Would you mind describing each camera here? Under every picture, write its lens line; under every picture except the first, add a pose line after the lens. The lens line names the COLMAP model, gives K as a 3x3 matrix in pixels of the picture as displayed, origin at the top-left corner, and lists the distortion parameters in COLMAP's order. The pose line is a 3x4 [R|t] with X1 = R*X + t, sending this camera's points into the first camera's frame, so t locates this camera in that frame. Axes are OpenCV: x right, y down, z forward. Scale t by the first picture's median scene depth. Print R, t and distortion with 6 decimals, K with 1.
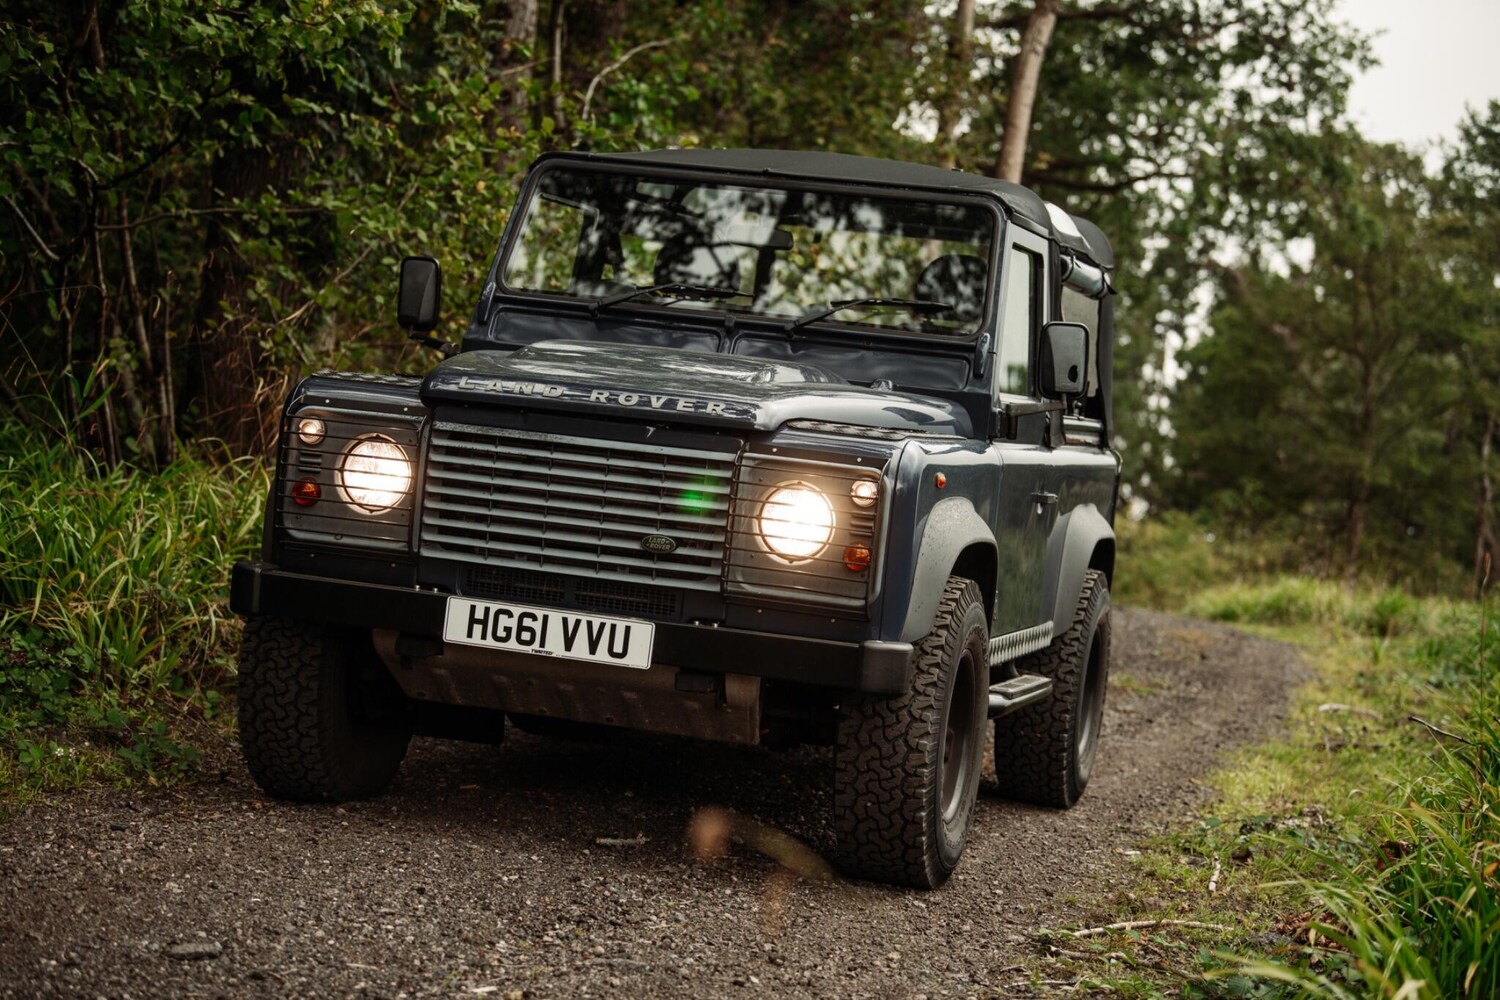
lens RADIAL K [[2974.9, 0, 750.0], [0, 2974.9, 500.0], [0, 0, 1]] dist [0.021355, -0.249104]
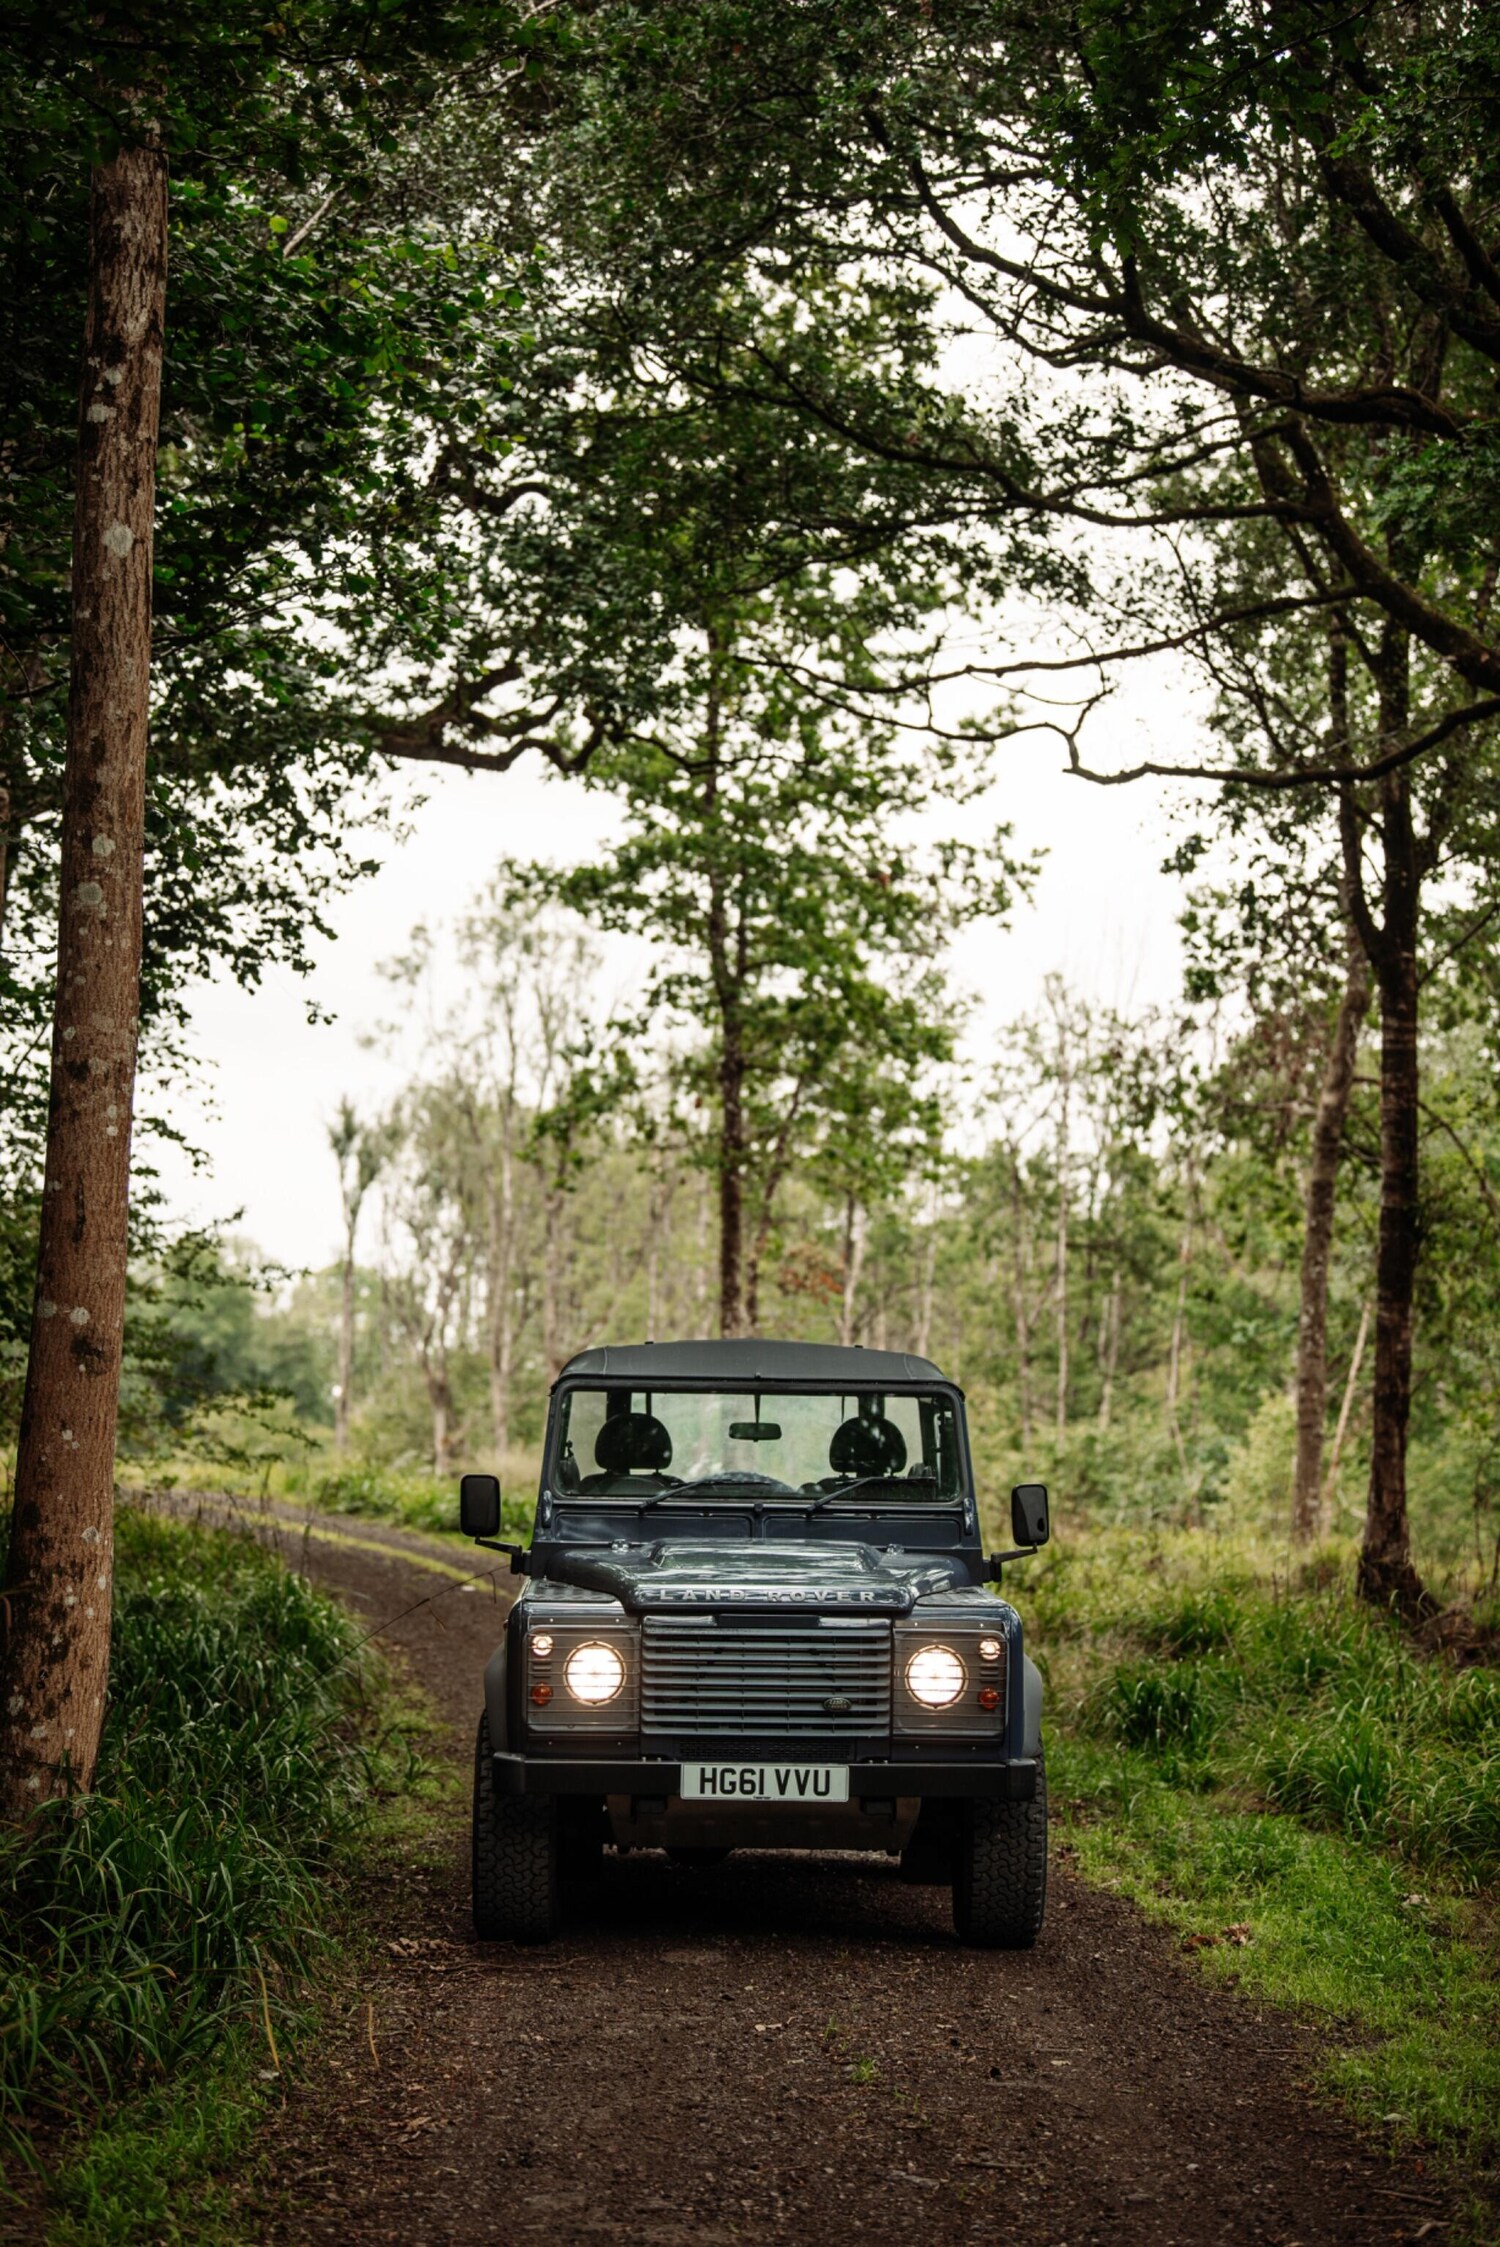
lens RADIAL K [[4456.3, 0, 861.3], [0, 4456.3, 1121.5], [0, 0, 1]] dist [0.021355, -0.249104]
pose [[0.948933, -0.073591, 0.306776, -0.598652], [0.095892, 0.993686, -0.058248, -0.124037], [-0.300552, 0.084691, 0.949998, -0.885074]]
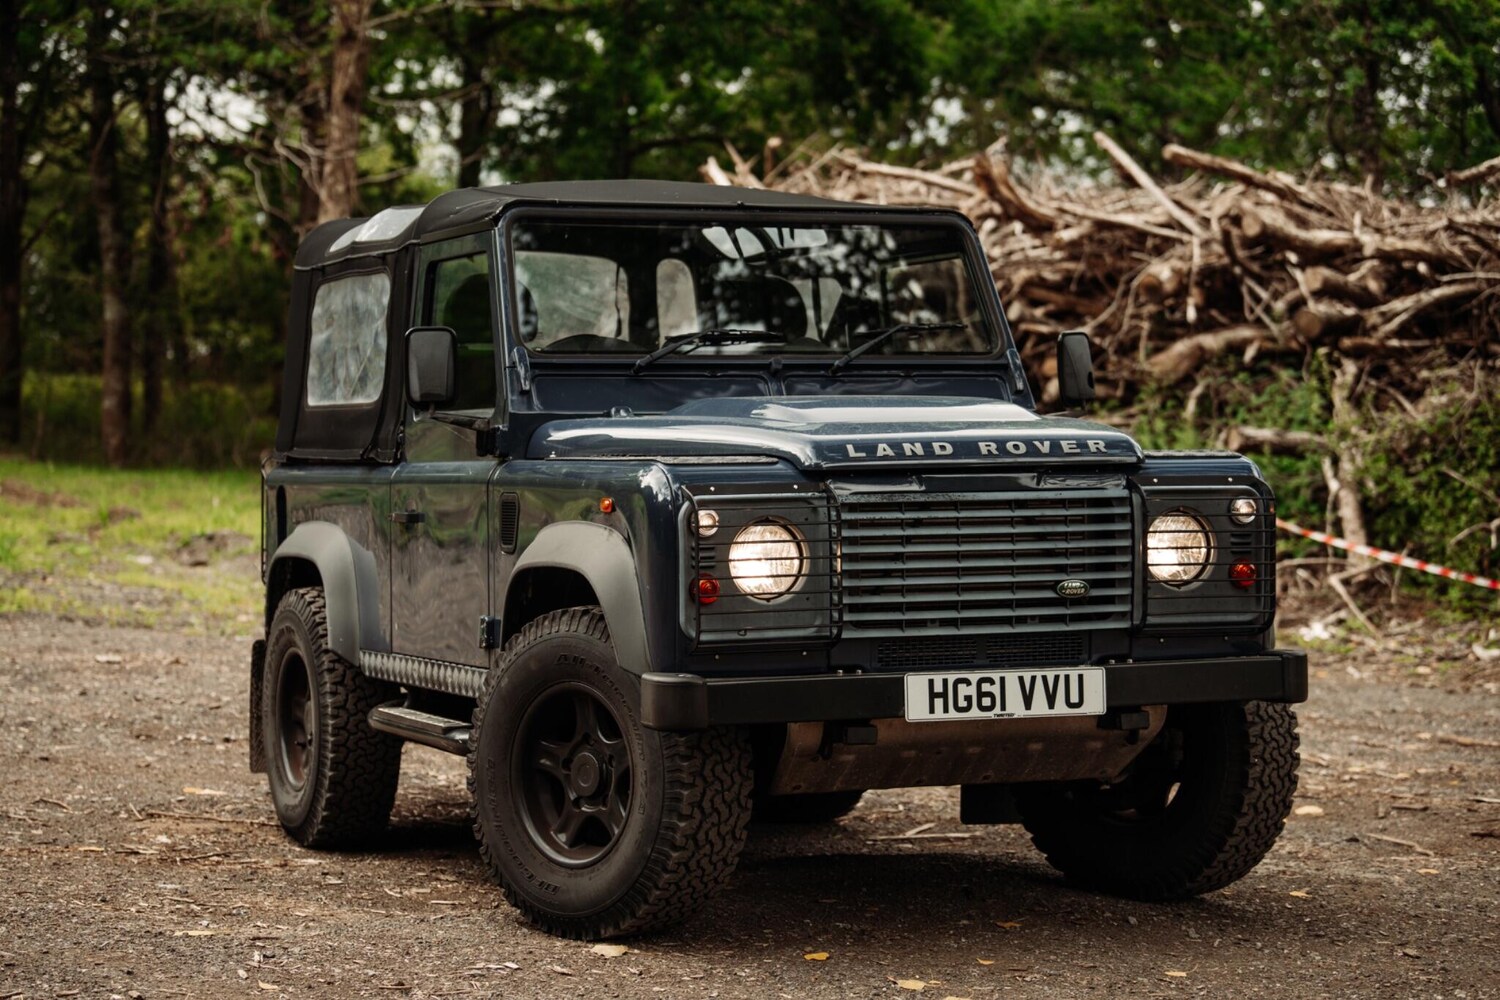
lens RADIAL K [[3305.8, 0, 702.9], [0, 3305.8, 494.4], [0, 0, 1]] dist [0.035976, -0.443976]
pose [[0.795990, -0.122006, 0.592887, -0.769375], [0.119743, 0.991858, 0.043344, -0.077991], [-0.593348, 0.036493, 0.804119, 0.184390]]
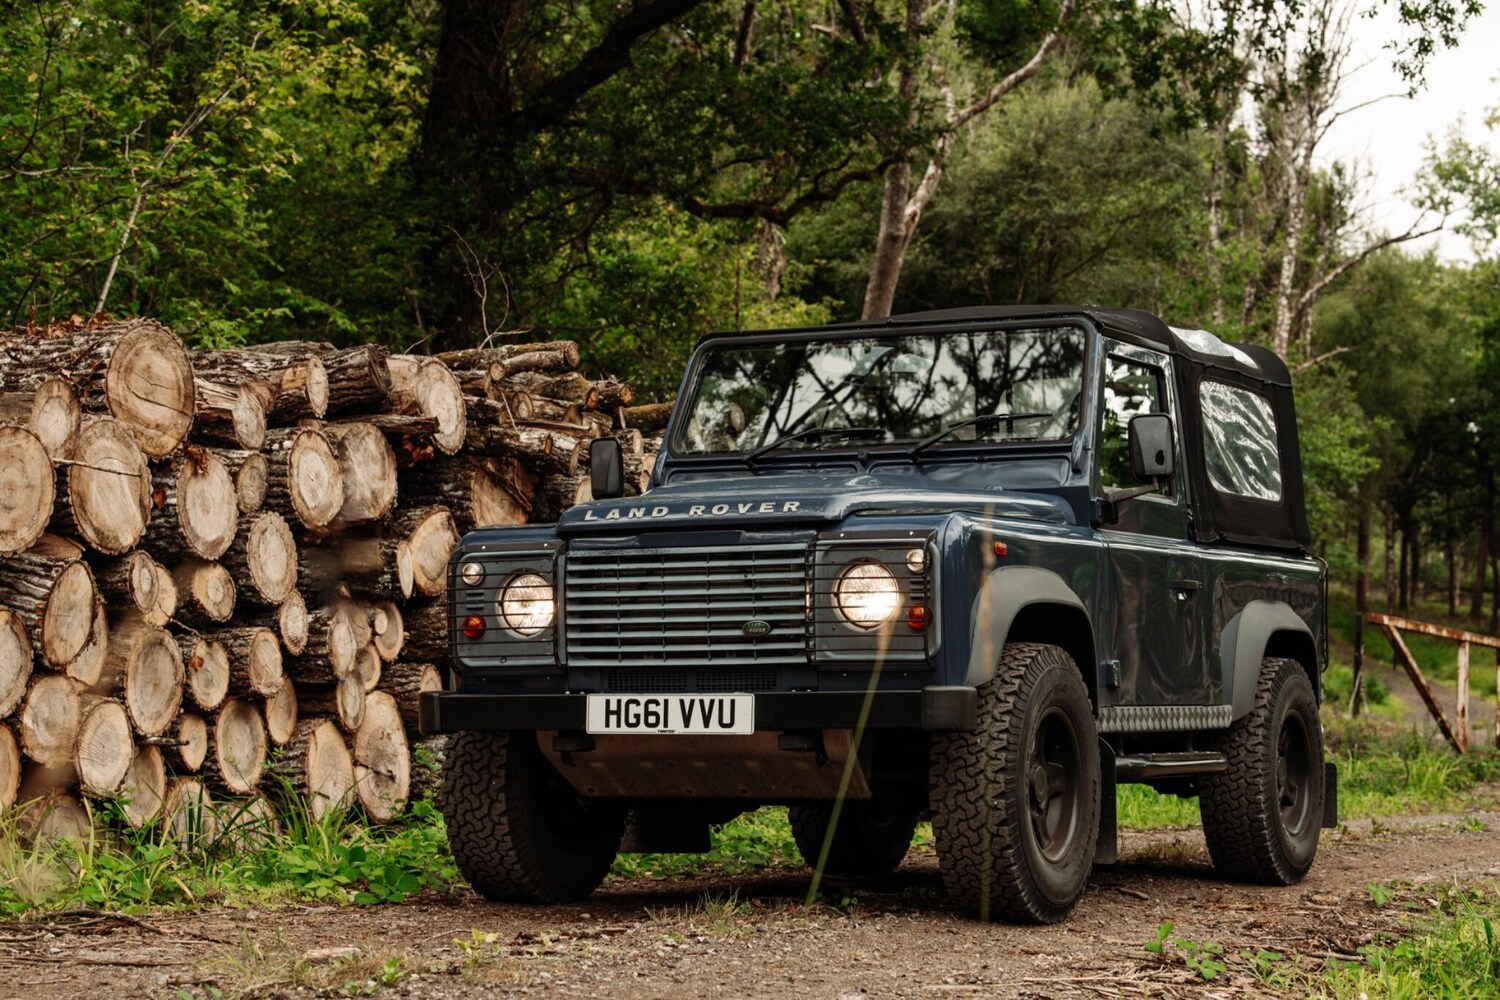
lens RADIAL K [[3170.5, 0, 750.0], [0, 3170.5, 500.0], [0, 0, 1]] dist [0.059054, -0.489010]
pose [[0.974423, -0.124926, -0.186800, 0.202721], [0.103980, 0.987549, -0.118044, 0.110151], [0.199221, 0.095602, 0.975280, -0.210987]]
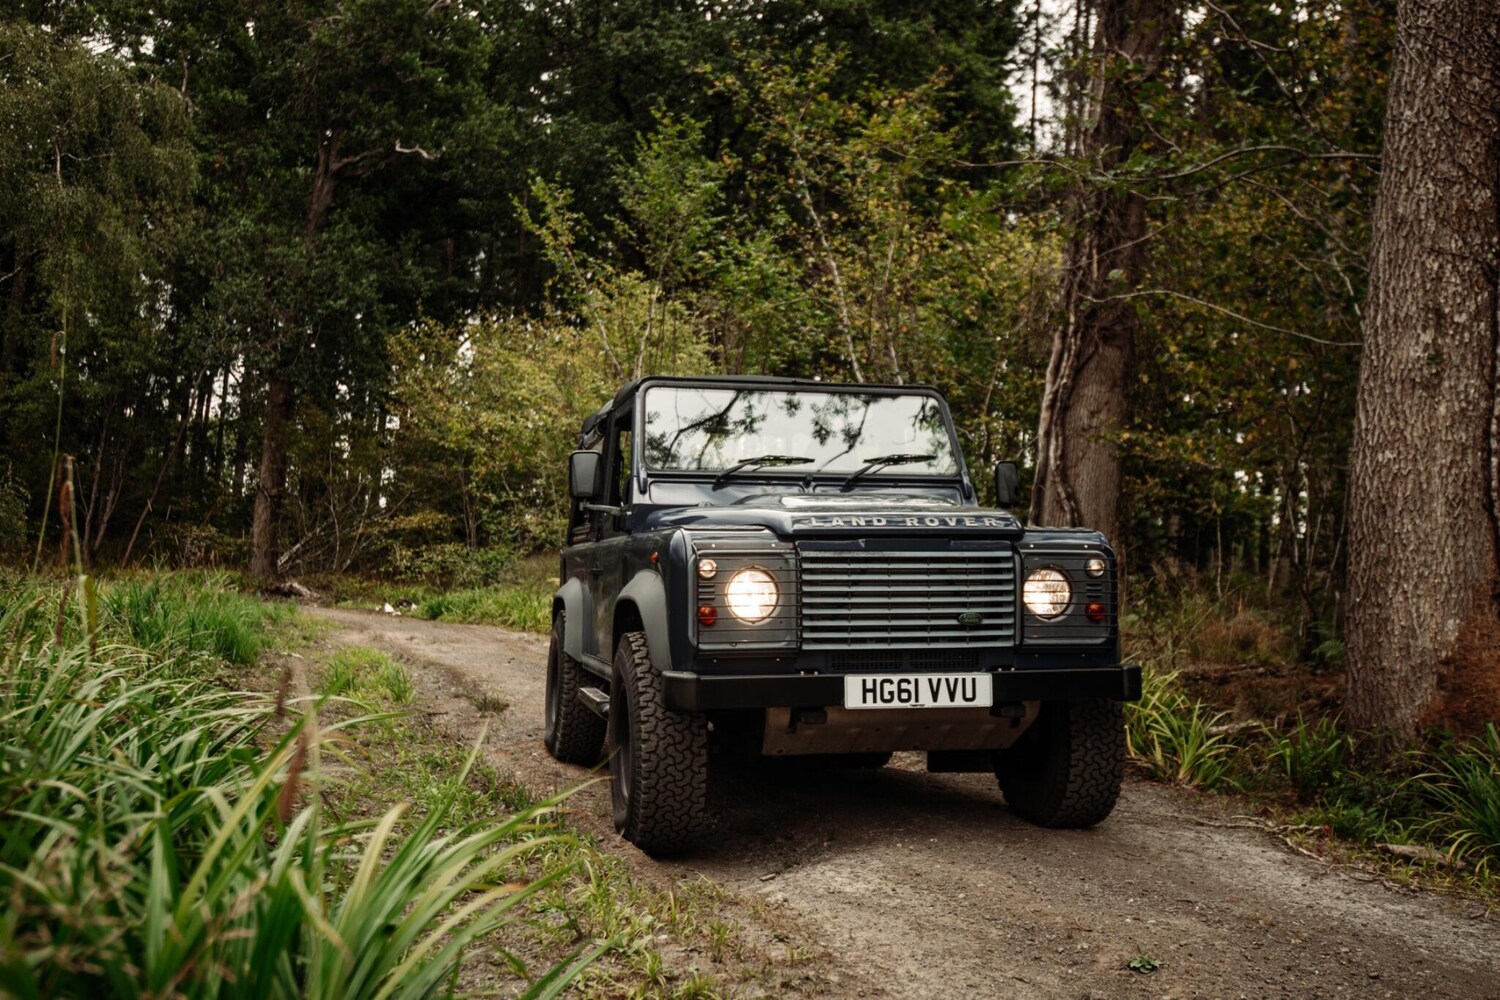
lens RADIAL K [[1414.6, 0, 750.0], [0, 1414.6, 500.0], [0, 0, 1]] dist [0.064471, -0.022479]
pose [[0.874626, -0.081783, 0.477851, -0.444183], [0.112521, 0.992997, -0.036003, -0.029481], [-0.471560, 0.085258, 0.877703, 0.436425]]
